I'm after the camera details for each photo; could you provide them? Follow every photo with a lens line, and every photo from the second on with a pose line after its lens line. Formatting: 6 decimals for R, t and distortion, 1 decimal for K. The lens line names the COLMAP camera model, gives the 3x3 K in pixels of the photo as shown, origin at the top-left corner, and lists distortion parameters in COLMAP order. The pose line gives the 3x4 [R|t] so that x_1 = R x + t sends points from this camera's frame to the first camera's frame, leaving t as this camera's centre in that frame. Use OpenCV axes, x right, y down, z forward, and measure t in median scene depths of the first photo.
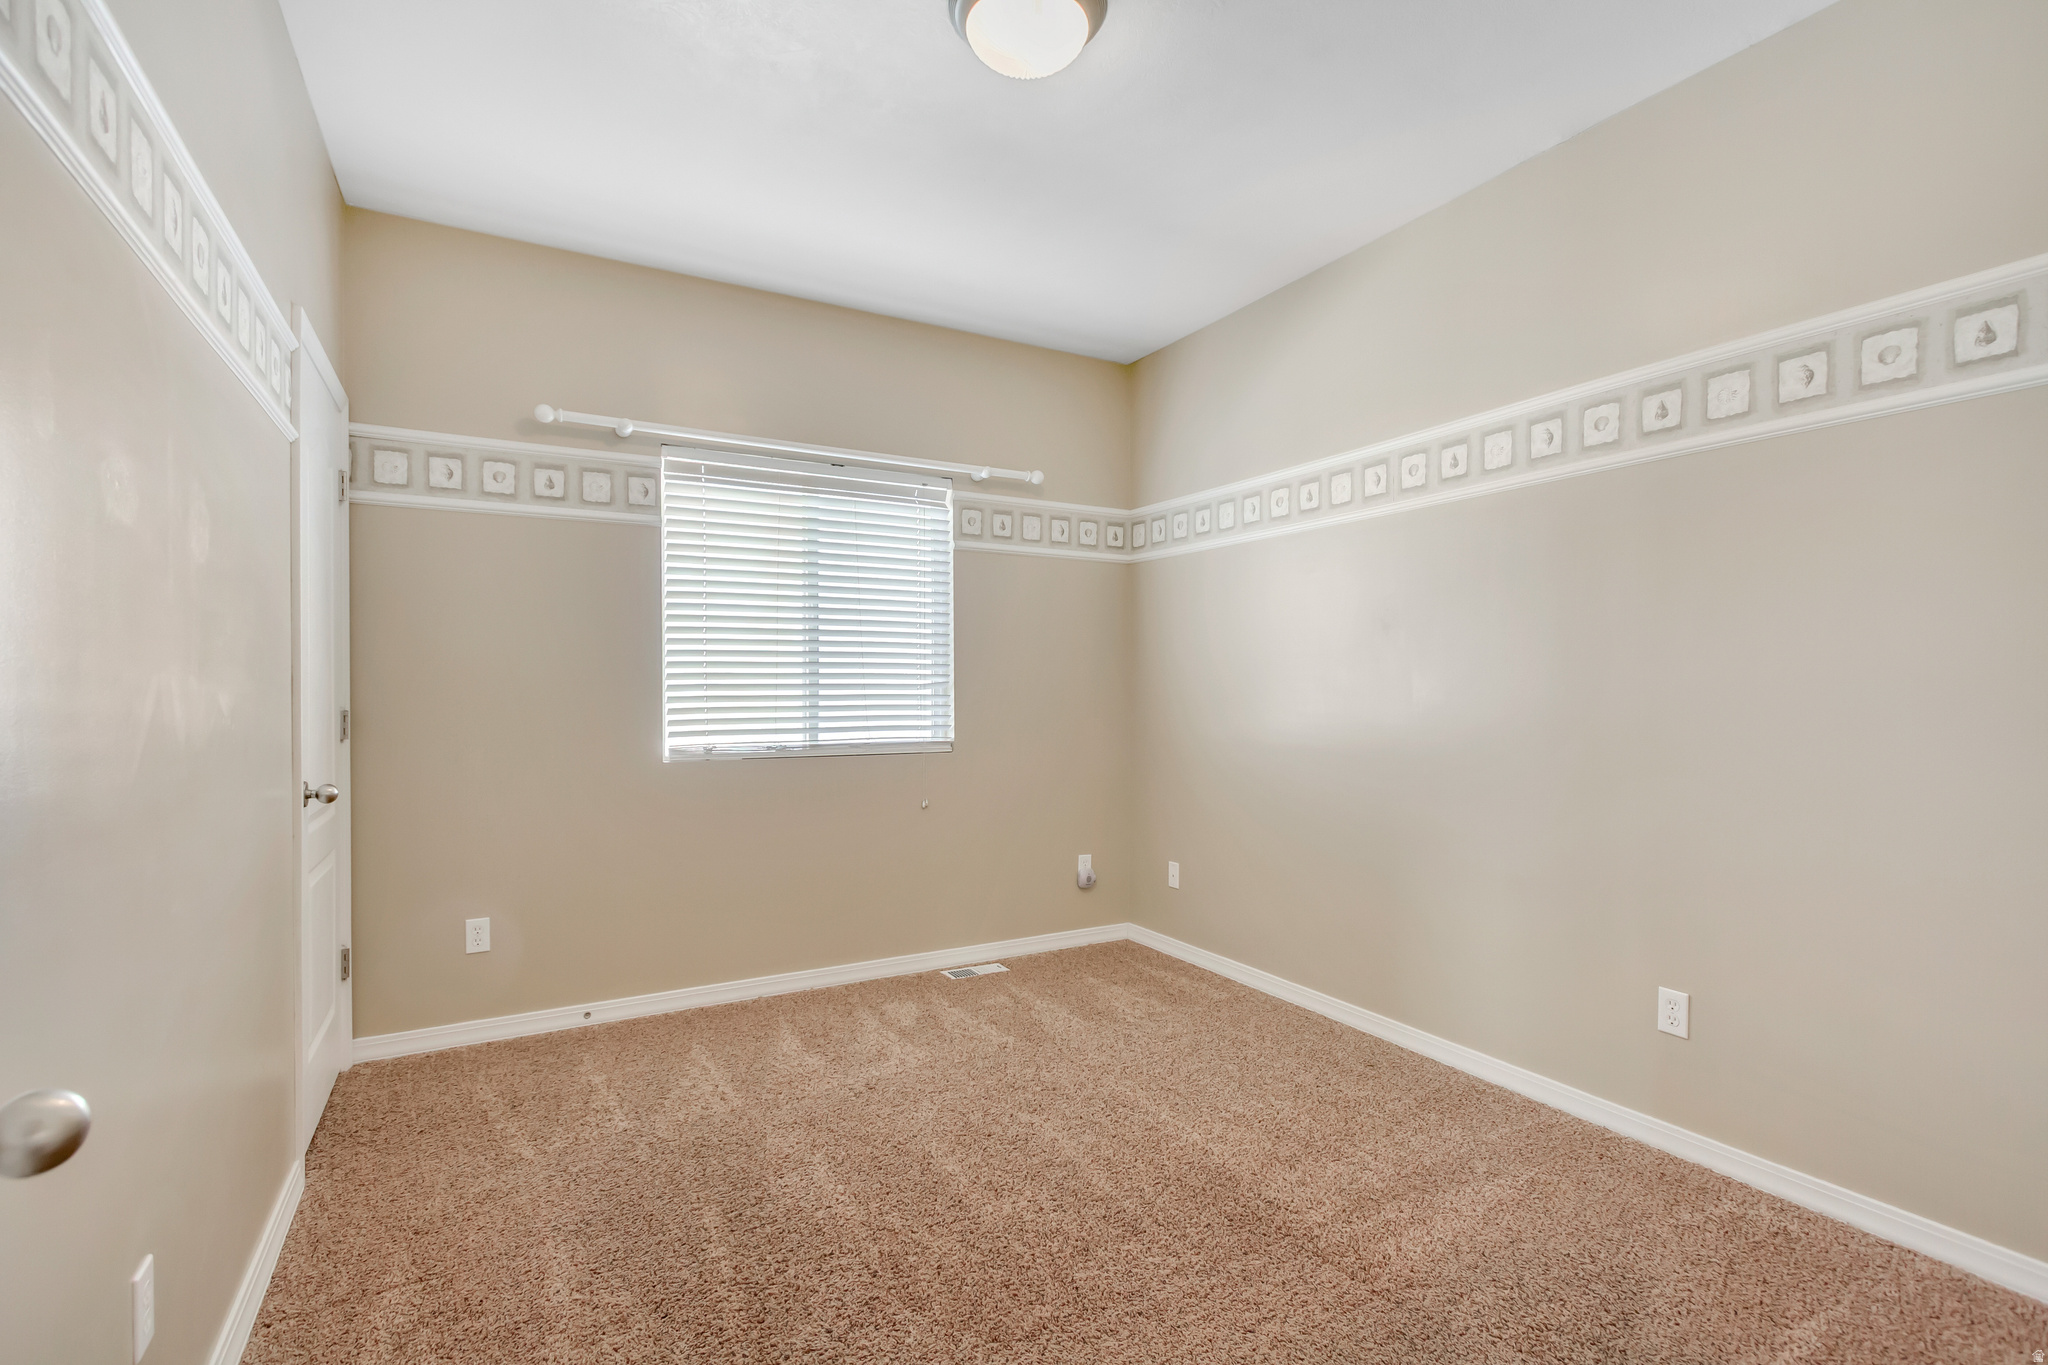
lens RADIAL K [[951.9, 0, 1026.2], [0, 951.9, 691.7], [0, 0, 1]] dist [0.008409, 0.000035]
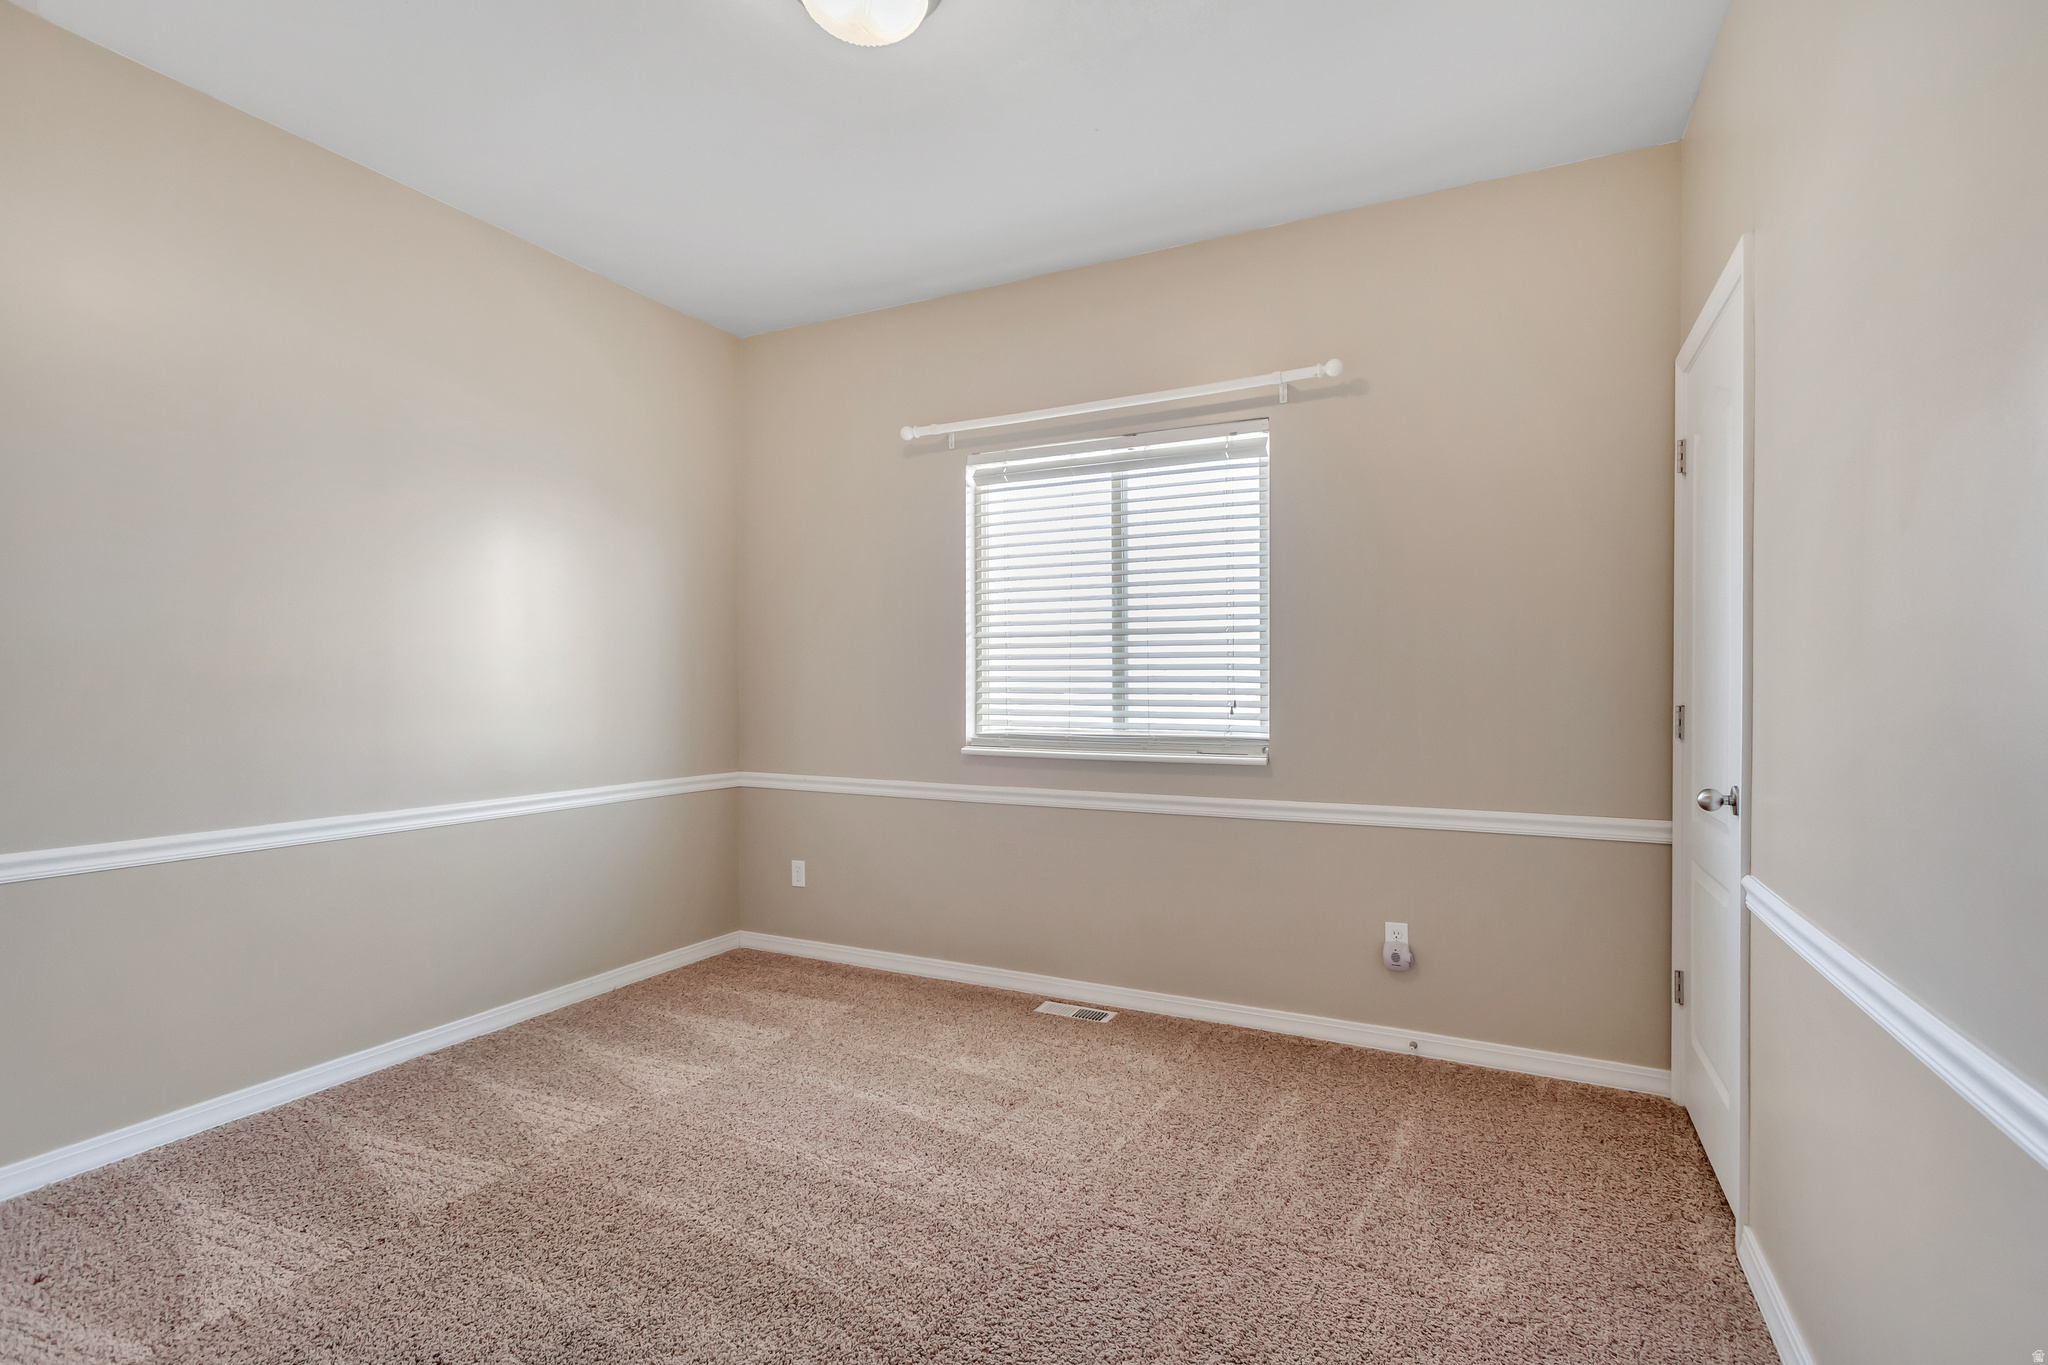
lens RADIAL K [[951.9, 0, 1026.2], [0, 951.9, 691.7], [0, 0, 1]] dist [0.008409, 0.000035]
pose [[0.568058, 0.007912, -0.822950, 0.469822], [-0.001781, 0.999963, 0.008384, 0.007445], [0.822987, -0.003297, 0.568051, 0.419127]]
